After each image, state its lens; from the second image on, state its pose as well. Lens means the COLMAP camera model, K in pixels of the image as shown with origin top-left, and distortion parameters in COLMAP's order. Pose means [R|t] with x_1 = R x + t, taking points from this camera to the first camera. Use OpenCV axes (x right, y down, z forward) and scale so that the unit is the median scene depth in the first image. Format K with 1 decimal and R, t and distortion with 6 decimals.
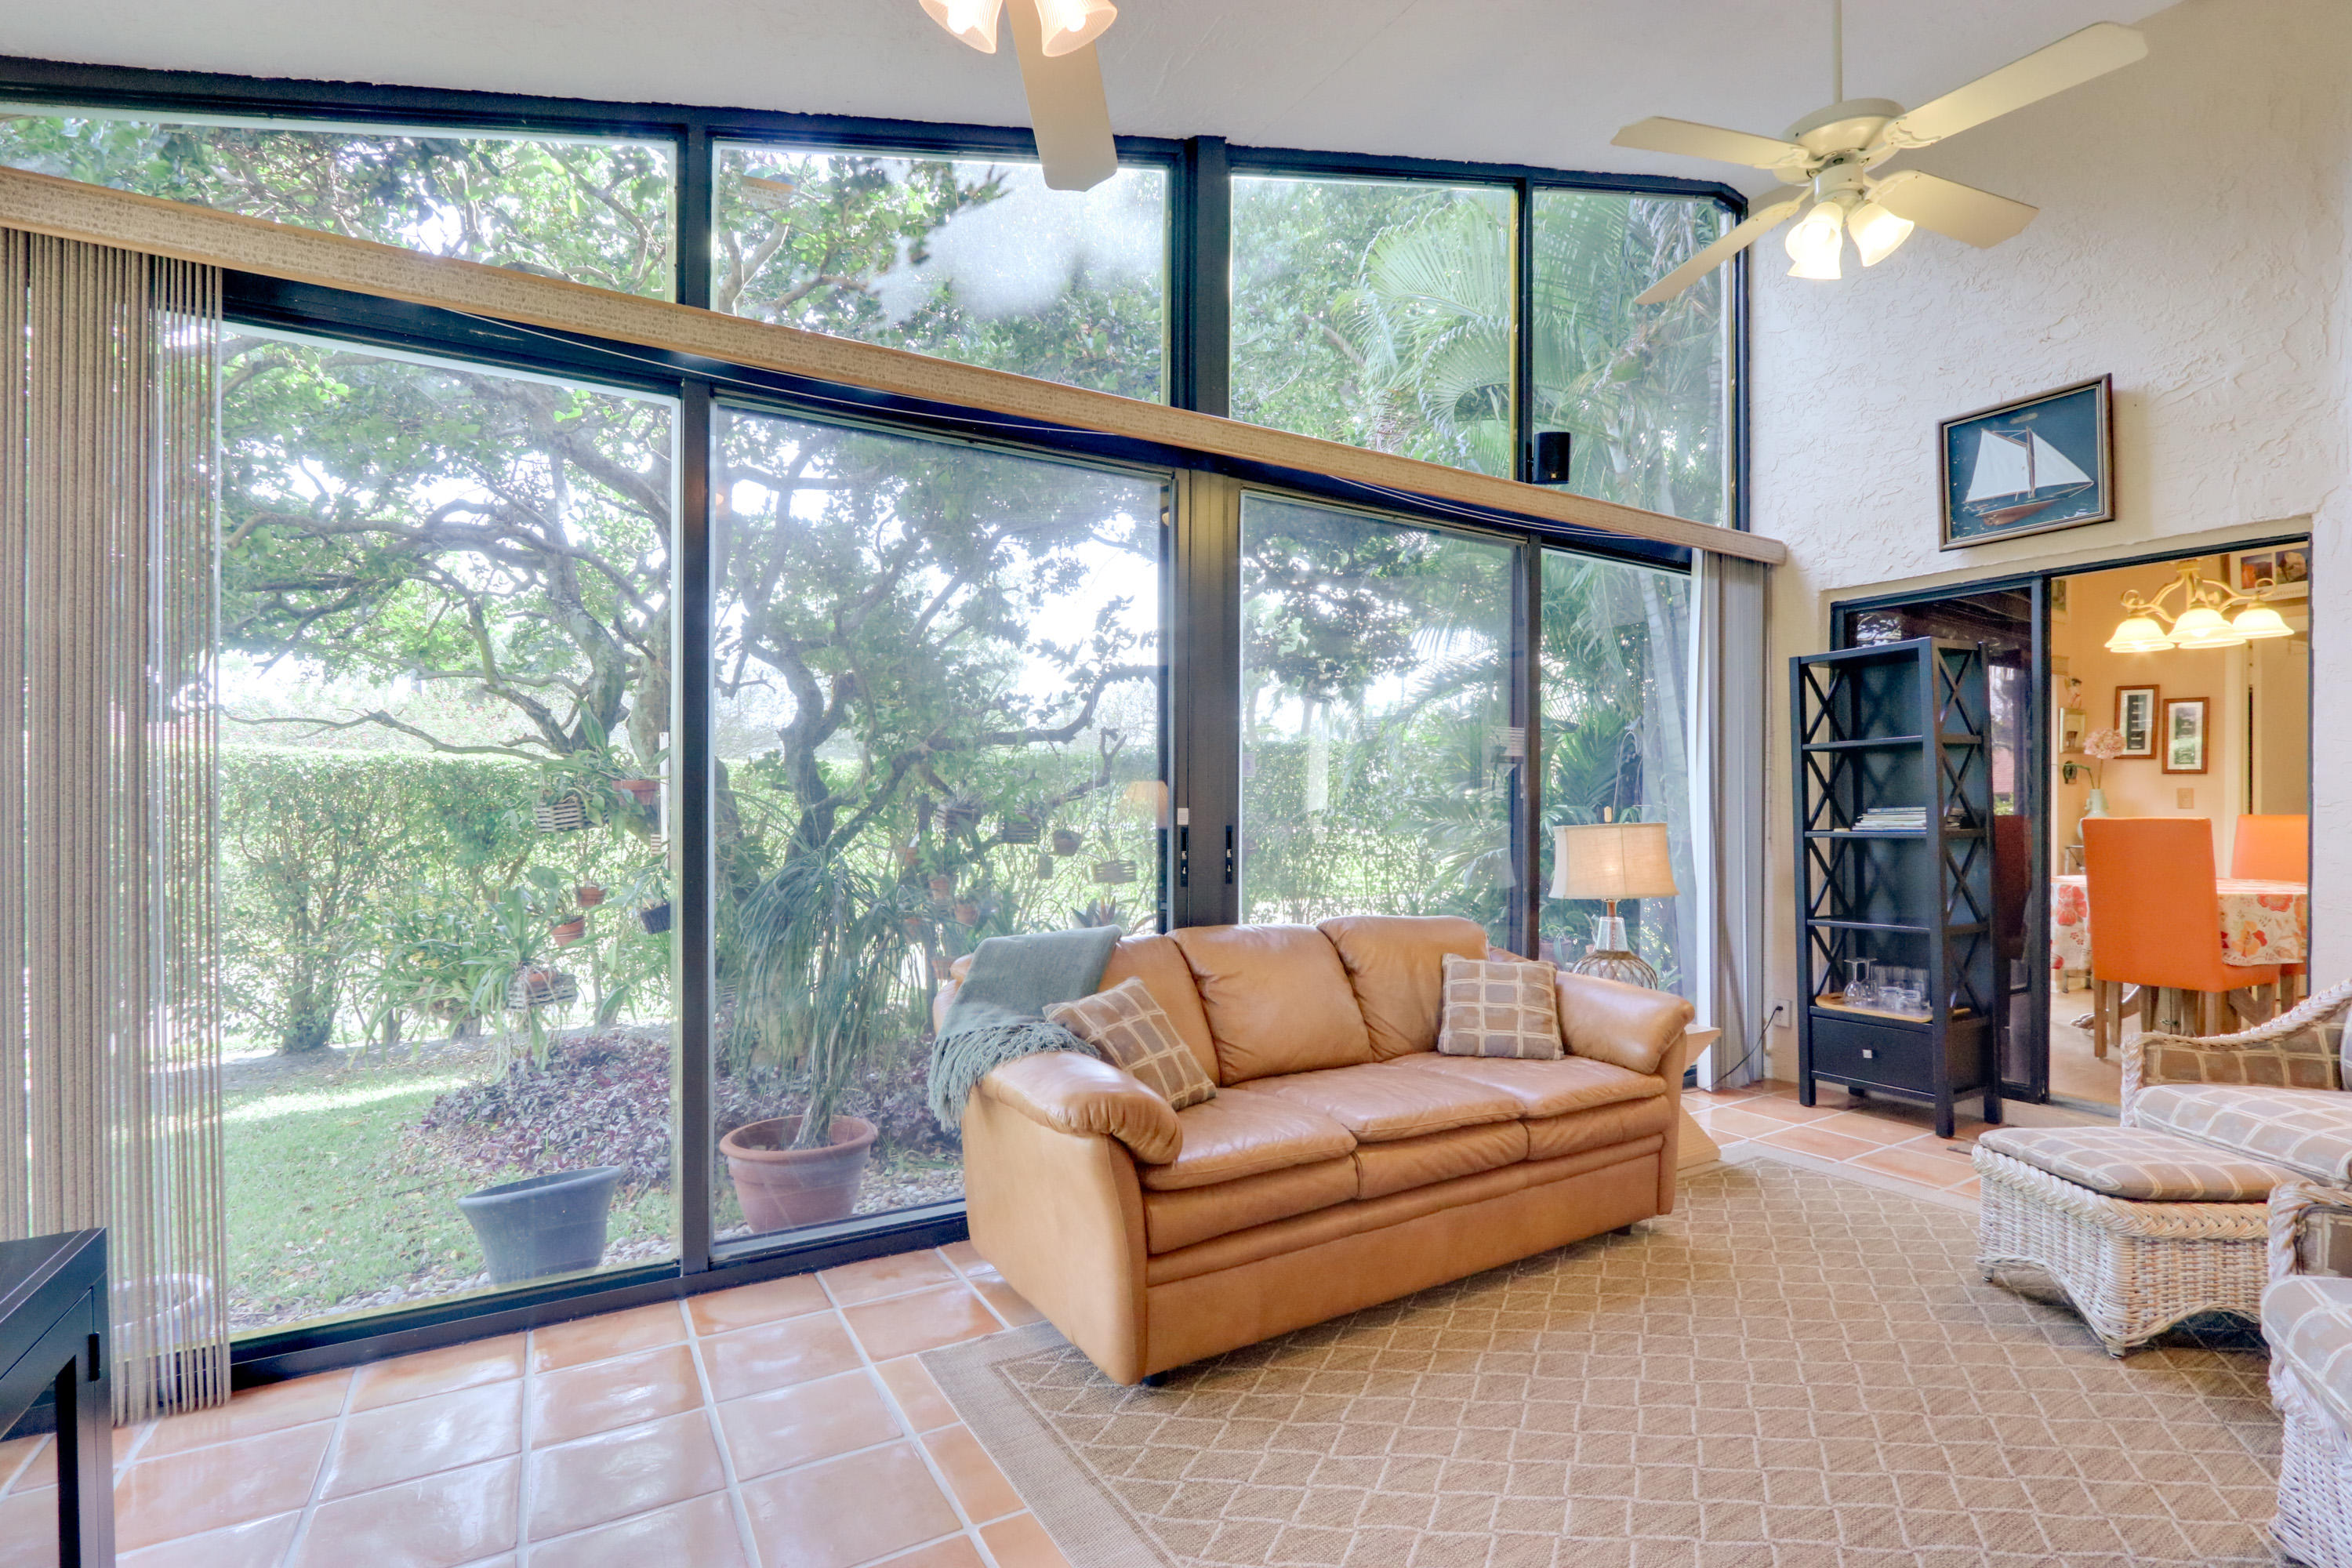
lens RADIAL K [[1081.3, 0, 1169.0], [0, 1081.3, 787.5], [0, 0, 1]] dist [-0.017327, 0.003621]
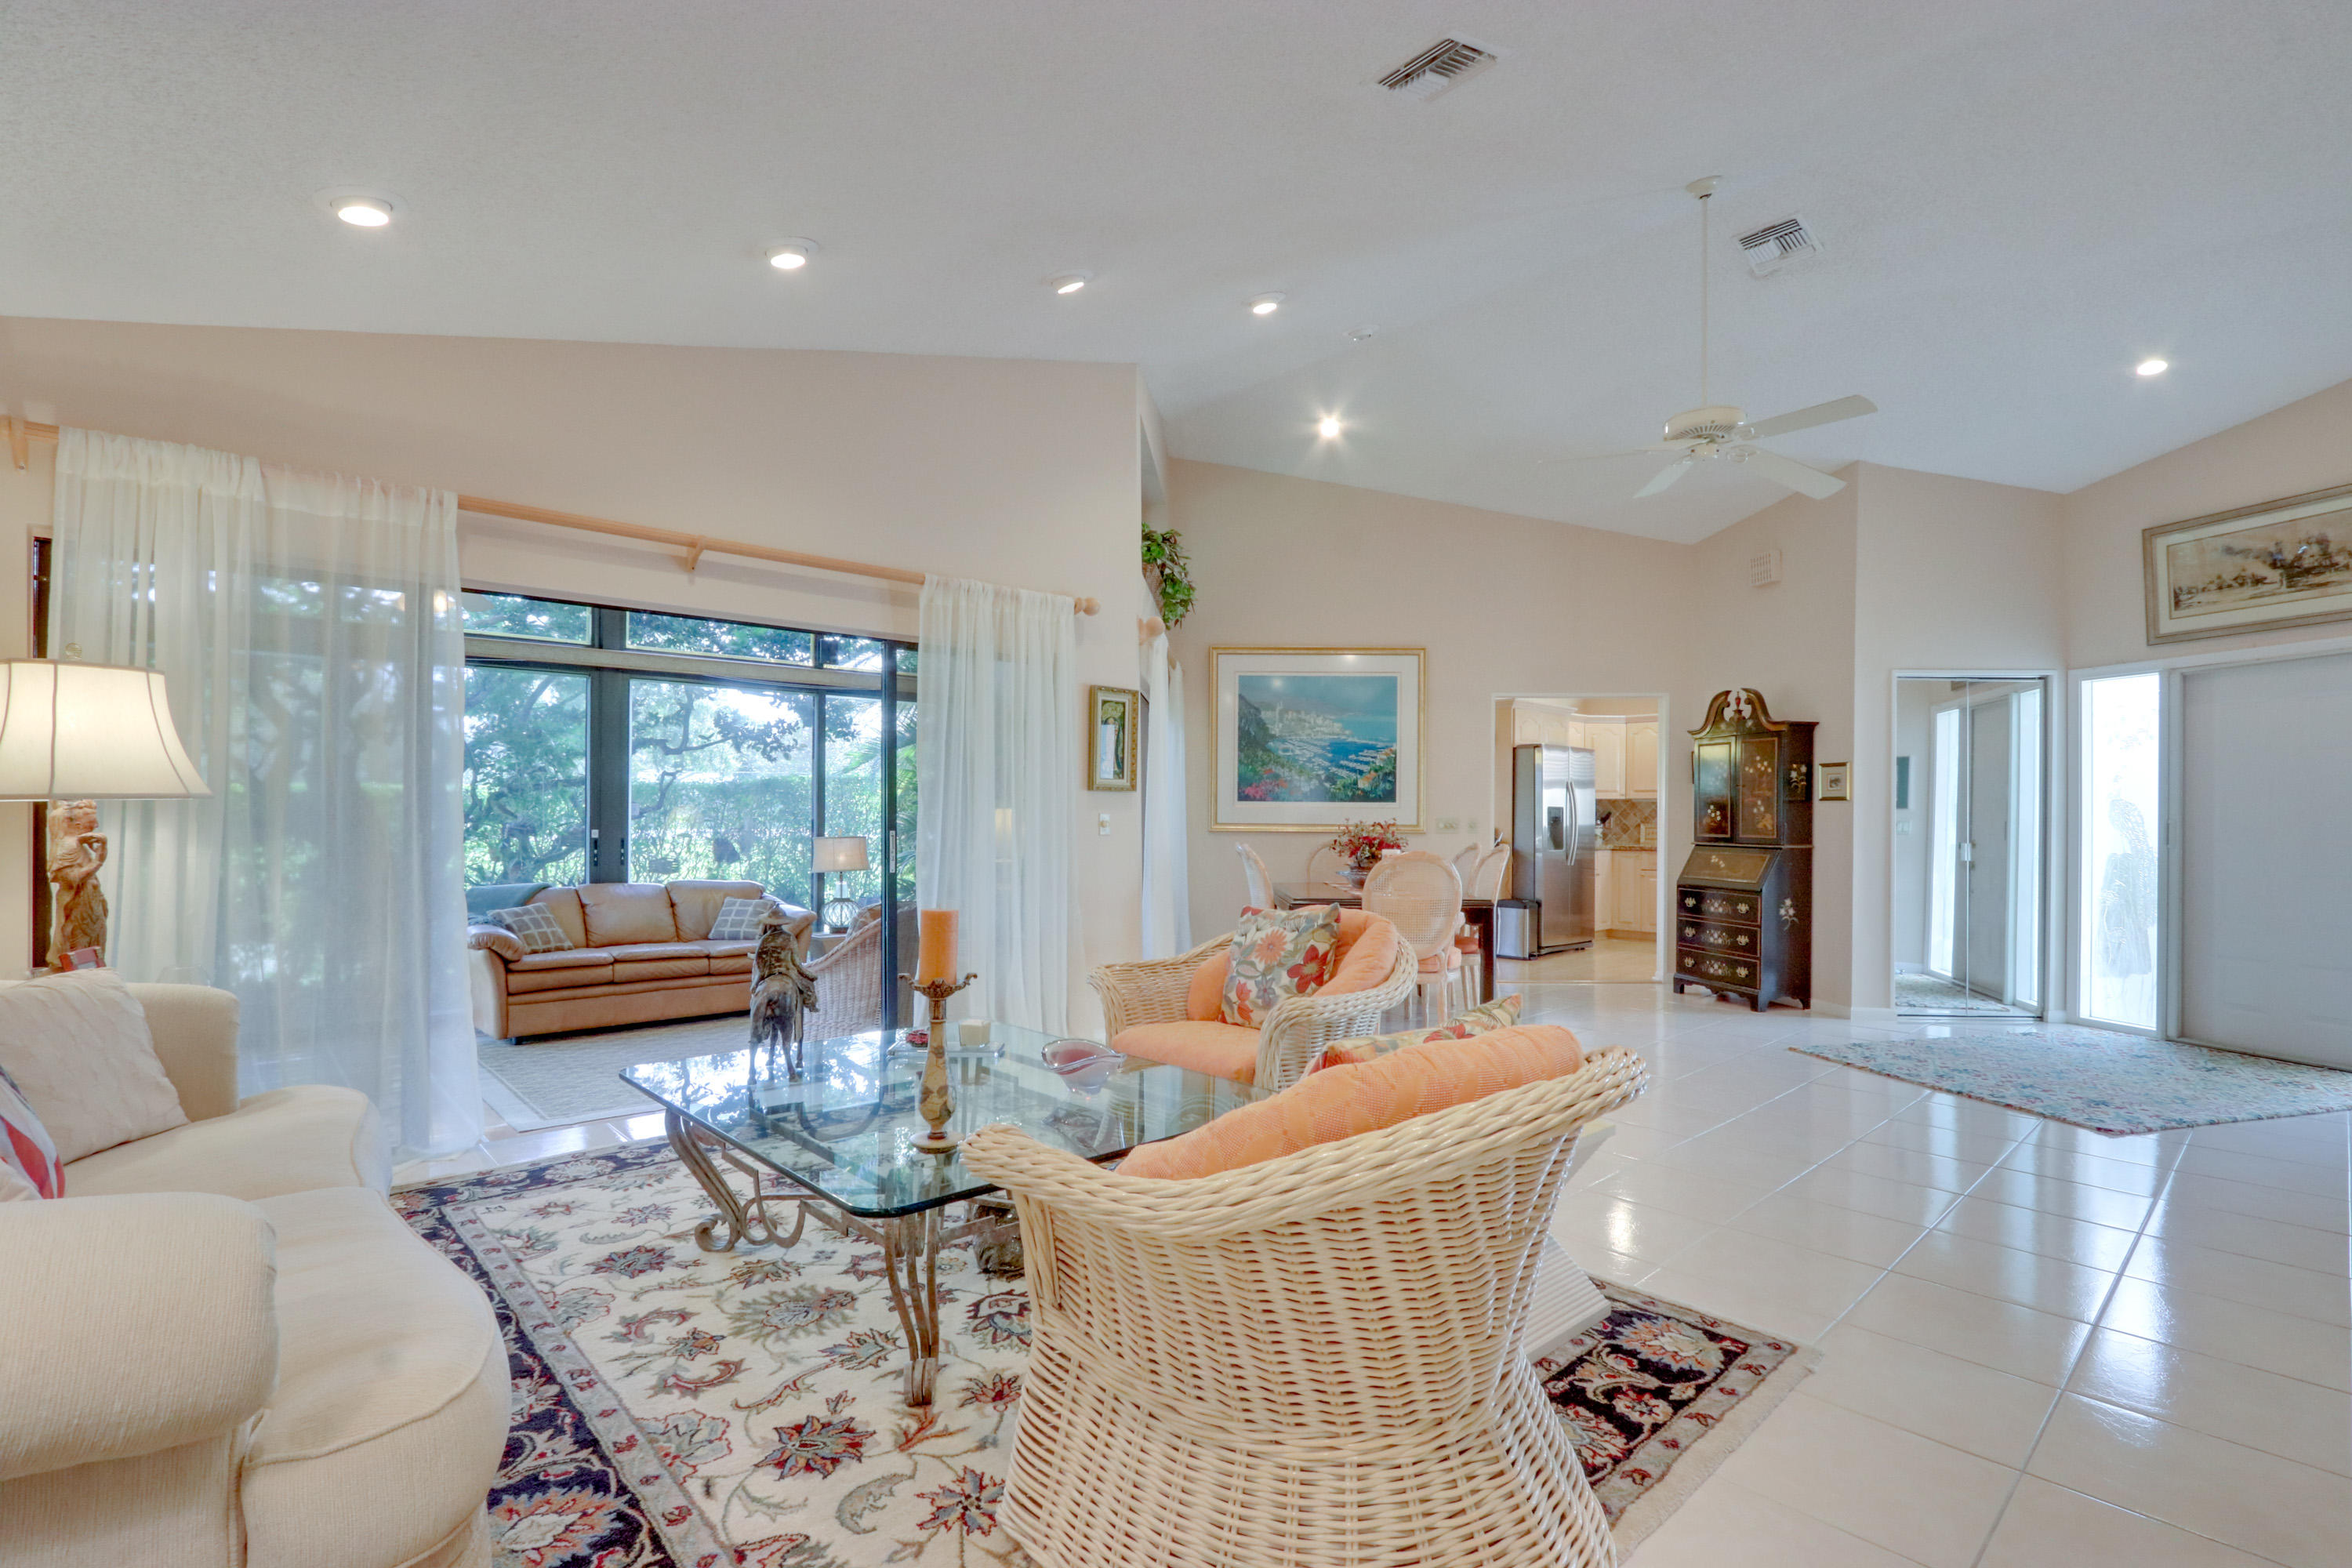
lens RADIAL K [[1081.3, 0, 1166.4], [0, 1081.3, 797.9], [0, 0, 1]] dist [-0.017327, 0.003621]
pose [[0.979148, 0.006538, 0.203045, 0.929767], [-0.005578, 0.999970, -0.005300, -0.051467], [-0.203074, 0.004057, 0.979155, -1.762829]]
